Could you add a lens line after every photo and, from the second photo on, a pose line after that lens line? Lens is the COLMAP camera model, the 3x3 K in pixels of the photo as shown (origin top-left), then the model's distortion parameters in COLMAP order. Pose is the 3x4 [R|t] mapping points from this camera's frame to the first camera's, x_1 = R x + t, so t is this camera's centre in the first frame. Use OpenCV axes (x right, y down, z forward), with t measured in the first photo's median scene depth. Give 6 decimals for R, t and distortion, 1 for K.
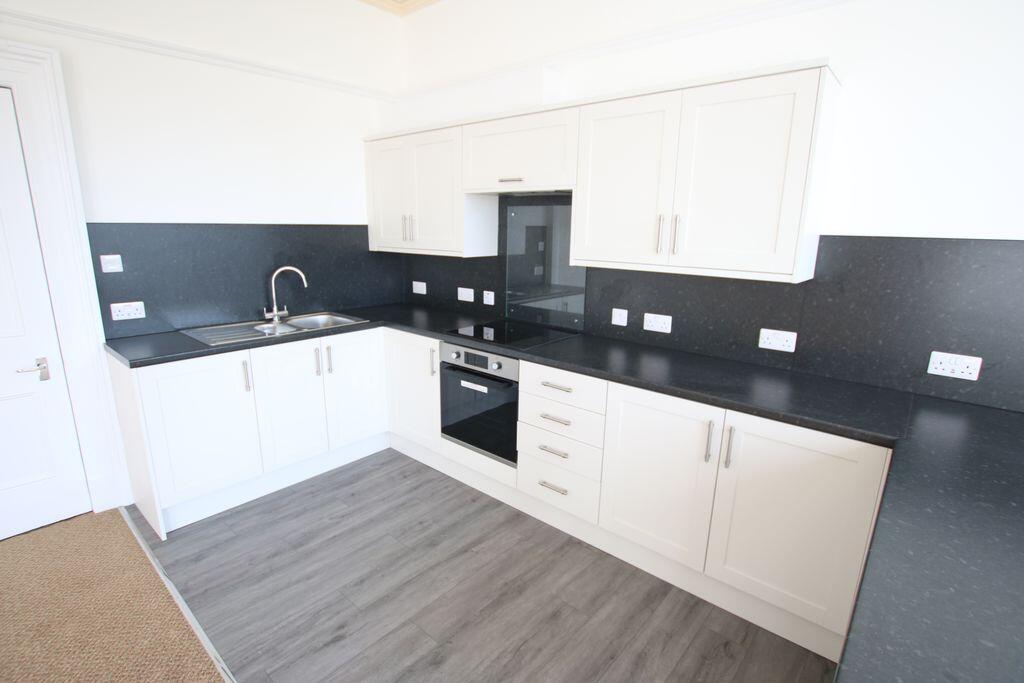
lens RADIAL K [[498.1, 0, 510.2], [0, 498.1, 343.7], [0, 0, 1]] dist [-0.028035, 0.001682]
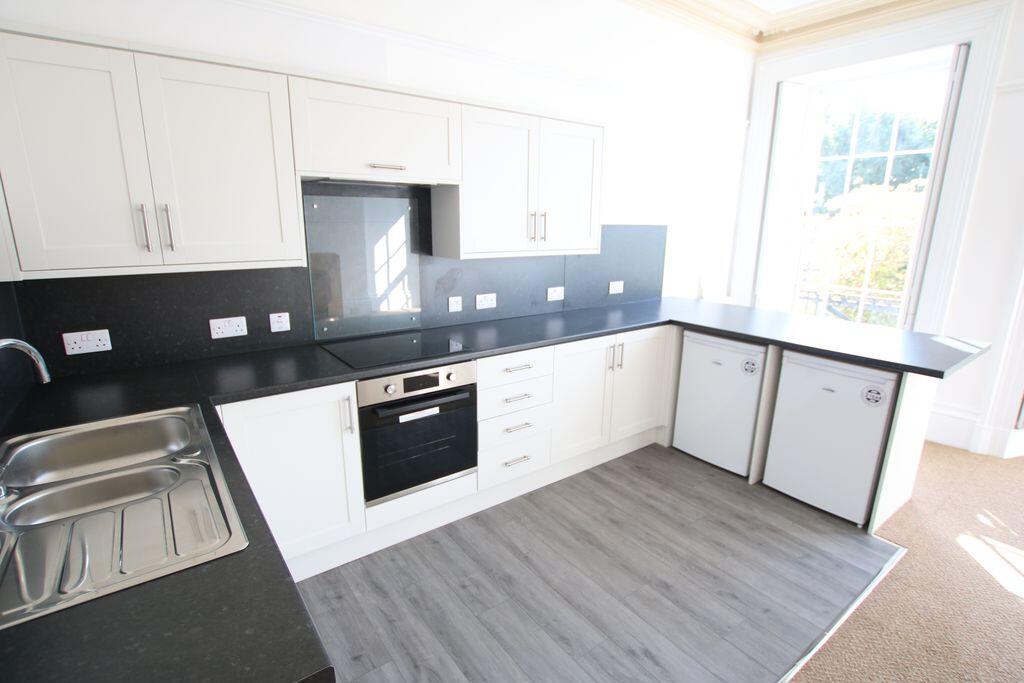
lens RADIAL K [[498.1, 0, 510.2], [0, 498.1, 343.7], [0, 0, 1]] dist [-0.028035, 0.001682]
pose [[0.216105, -0.246339, 0.944783, -0.825437], [0.220750, 0.954920, 0.198488, -0.164960], [-0.951088, 0.165667, 0.260743, 0.638167]]
